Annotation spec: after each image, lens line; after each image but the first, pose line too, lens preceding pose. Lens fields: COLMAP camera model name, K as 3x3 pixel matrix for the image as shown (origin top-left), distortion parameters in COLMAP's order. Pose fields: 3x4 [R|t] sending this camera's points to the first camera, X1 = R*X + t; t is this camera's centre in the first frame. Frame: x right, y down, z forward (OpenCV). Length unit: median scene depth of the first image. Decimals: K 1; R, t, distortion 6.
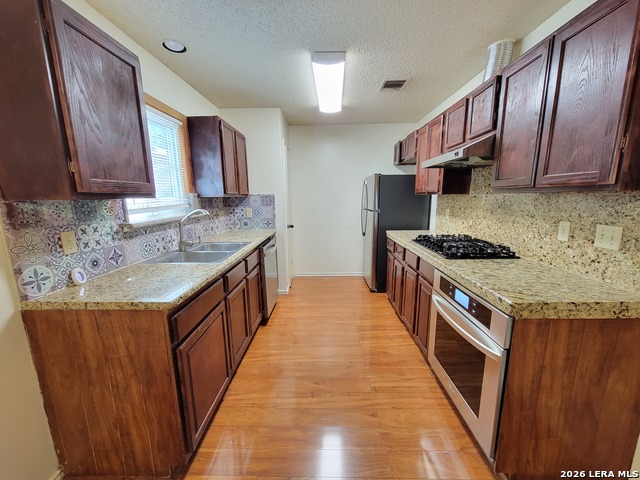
lens RADIAL K [[260.4, 0, 320.1], [0, 260.4, 245.4], [0, 0, 1]] dist [-0.003264, 0.000198]
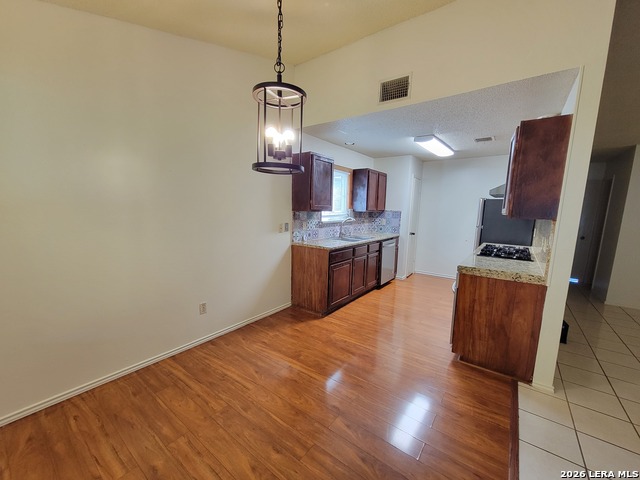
lens RADIAL K [[260.4, 0, 318.9], [0, 260.4, 242.1], [0, 0, 1]] dist [-0.003264, 0.000198]
pose [[0.808170, 0.107662, -0.579025, 0.842554], [-0.141697, 0.989815, -0.013729, 0.179634], [0.571650, 0.093141, 0.815194, -1.223545]]
